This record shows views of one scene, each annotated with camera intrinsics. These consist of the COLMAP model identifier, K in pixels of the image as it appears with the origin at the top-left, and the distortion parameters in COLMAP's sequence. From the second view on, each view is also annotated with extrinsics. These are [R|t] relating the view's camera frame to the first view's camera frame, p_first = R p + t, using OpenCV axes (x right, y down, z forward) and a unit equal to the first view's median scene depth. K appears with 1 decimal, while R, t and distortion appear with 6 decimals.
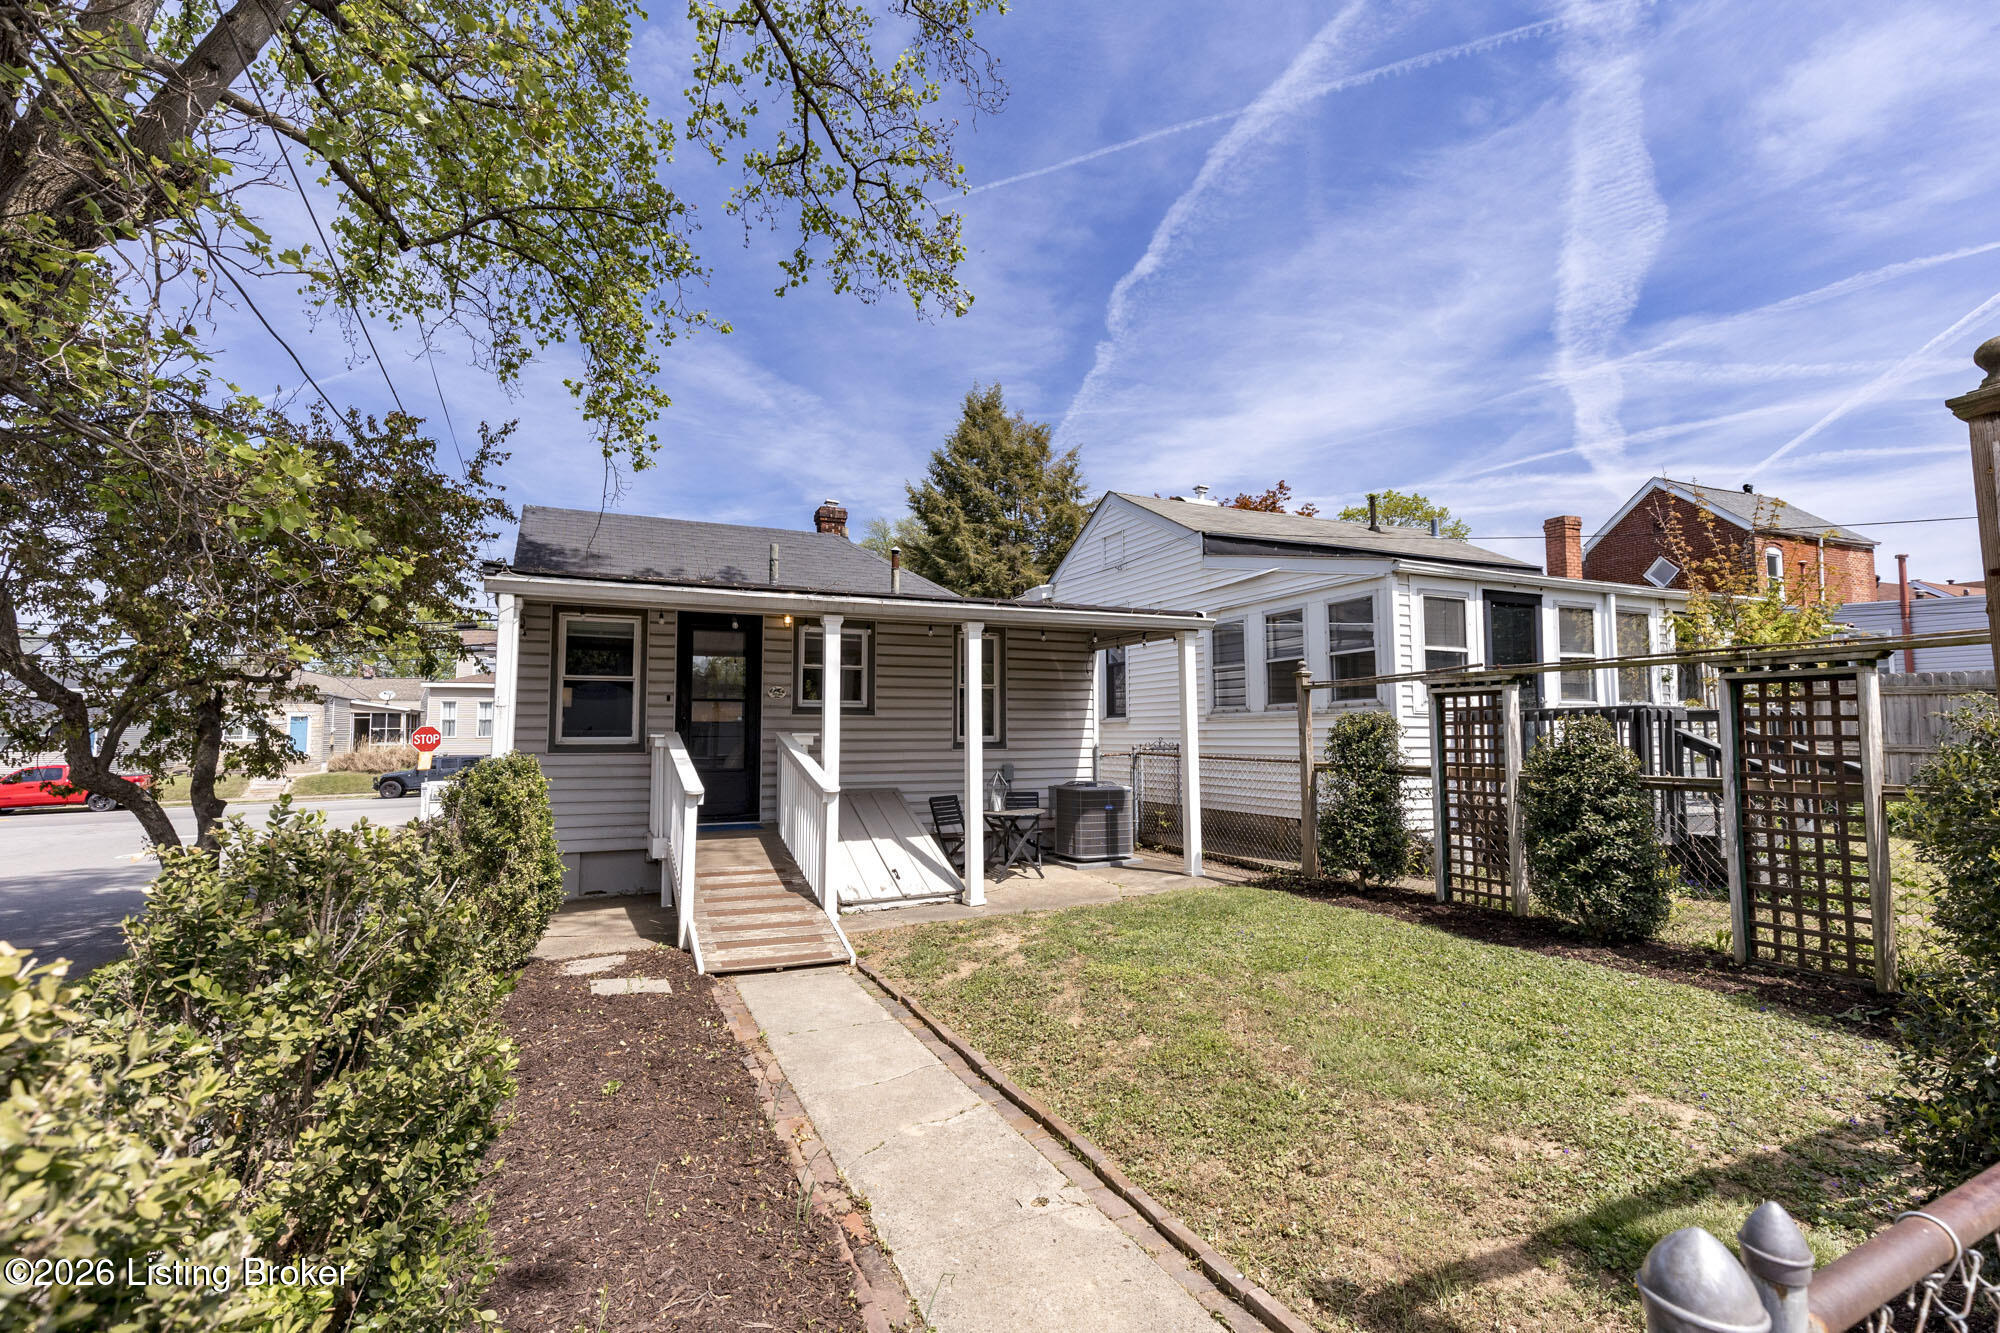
lens RADIAL K [[928.1, 0, 1005.6], [0, 928.1, 670.5], [0, 0, 1]] dist [0.008410, 0.000708]
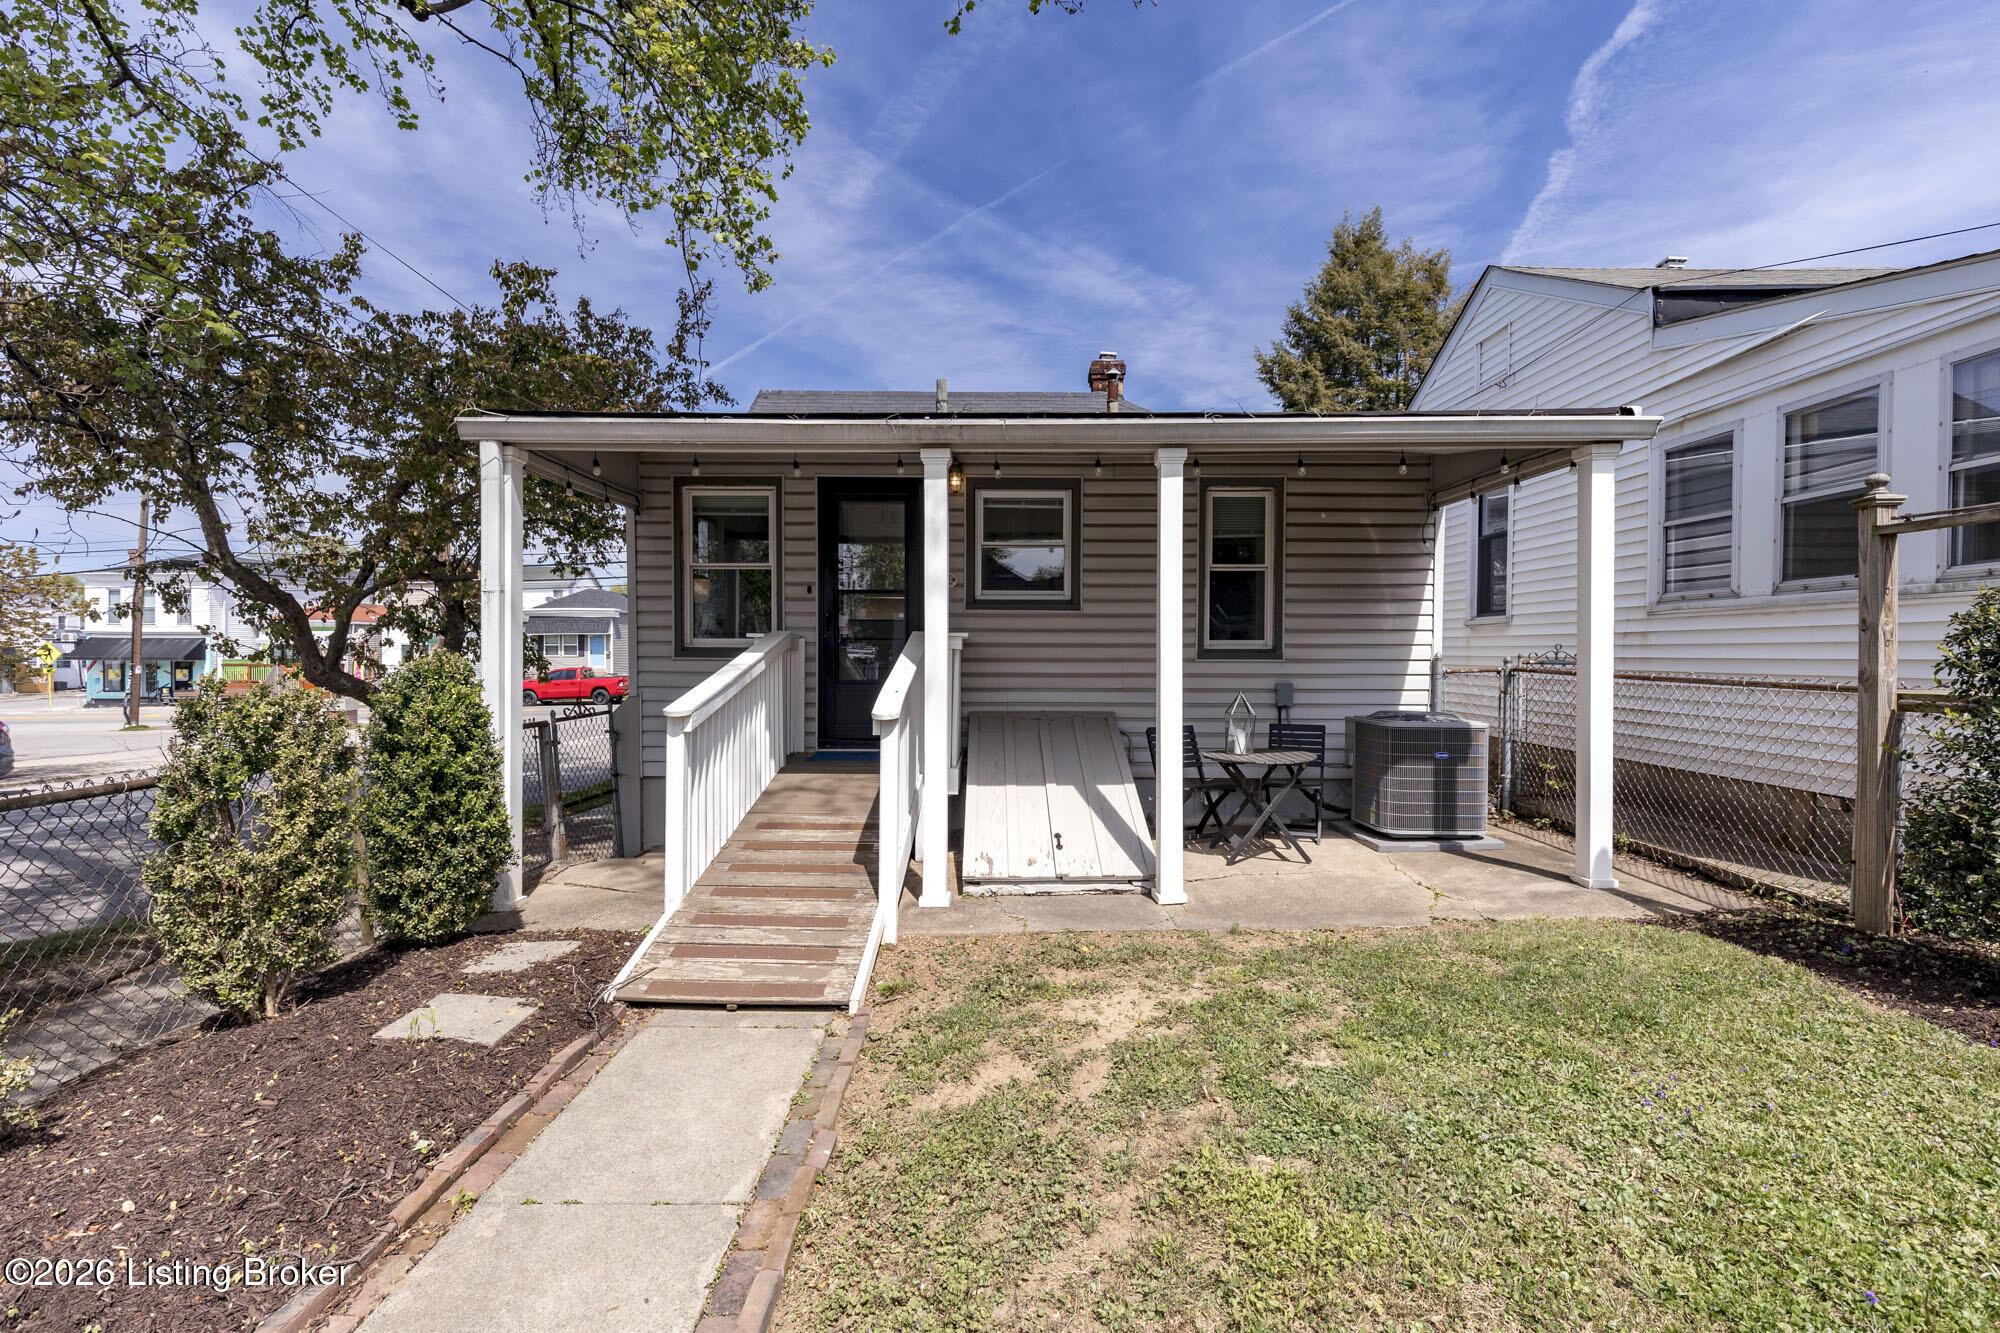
lens RADIAL K [[928.1, 0, 979.1], [0, 928.1, 673.1], [0, 0, 1]] dist [0.008410, 0.000708]
pose [[0.904874, 0.016949, -0.425342, 0.093868], [0.023483, 0.995698, 0.089635, 0.030093], [0.425032, -0.091096, 0.900583, 0.313795]]
